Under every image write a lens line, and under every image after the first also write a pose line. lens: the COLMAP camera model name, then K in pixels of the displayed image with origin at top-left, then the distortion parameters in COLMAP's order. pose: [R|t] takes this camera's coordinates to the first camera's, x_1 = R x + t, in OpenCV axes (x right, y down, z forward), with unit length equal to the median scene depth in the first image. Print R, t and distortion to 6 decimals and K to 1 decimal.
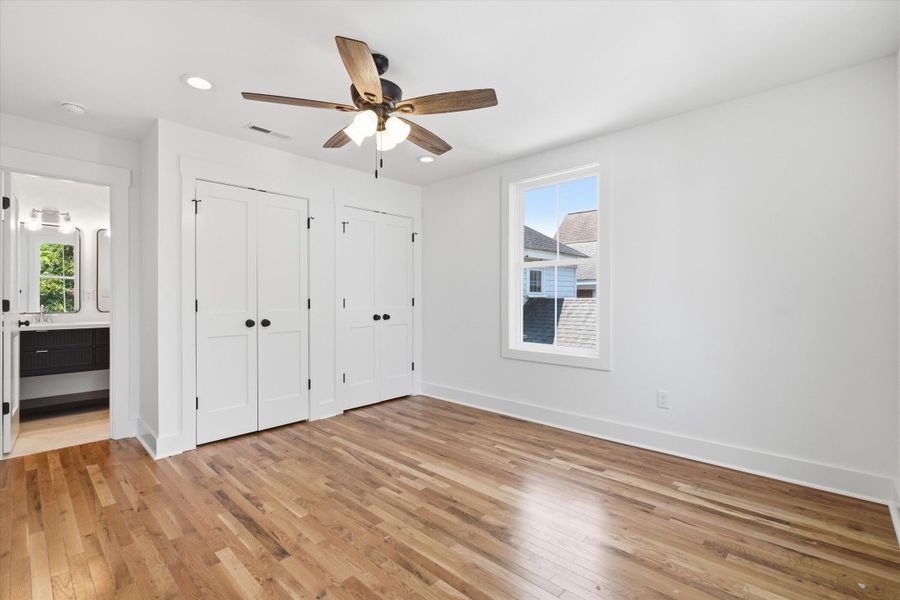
lens RADIAL K [[410.0, 0, 452.8], [0, 410.0, 297.1], [0, 0, 1]] dist [0.002890, -0.000032]
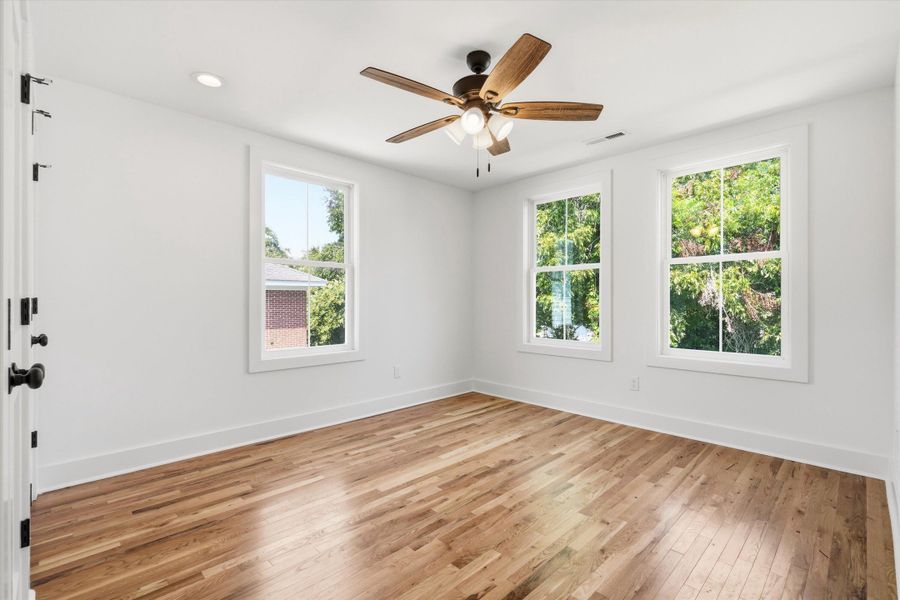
lens RADIAL K [[410.0, 0, 452.8], [0, 410.0, 297.1], [0, 0, 1]] dist [0.002890, -0.000032]
pose [[0.034530, 0.010279, 0.999351, -0.907531], [-0.000104, 0.999947, -0.010282, 0.011109], [-0.999404, 0.000251, 0.034529, 0.790695]]
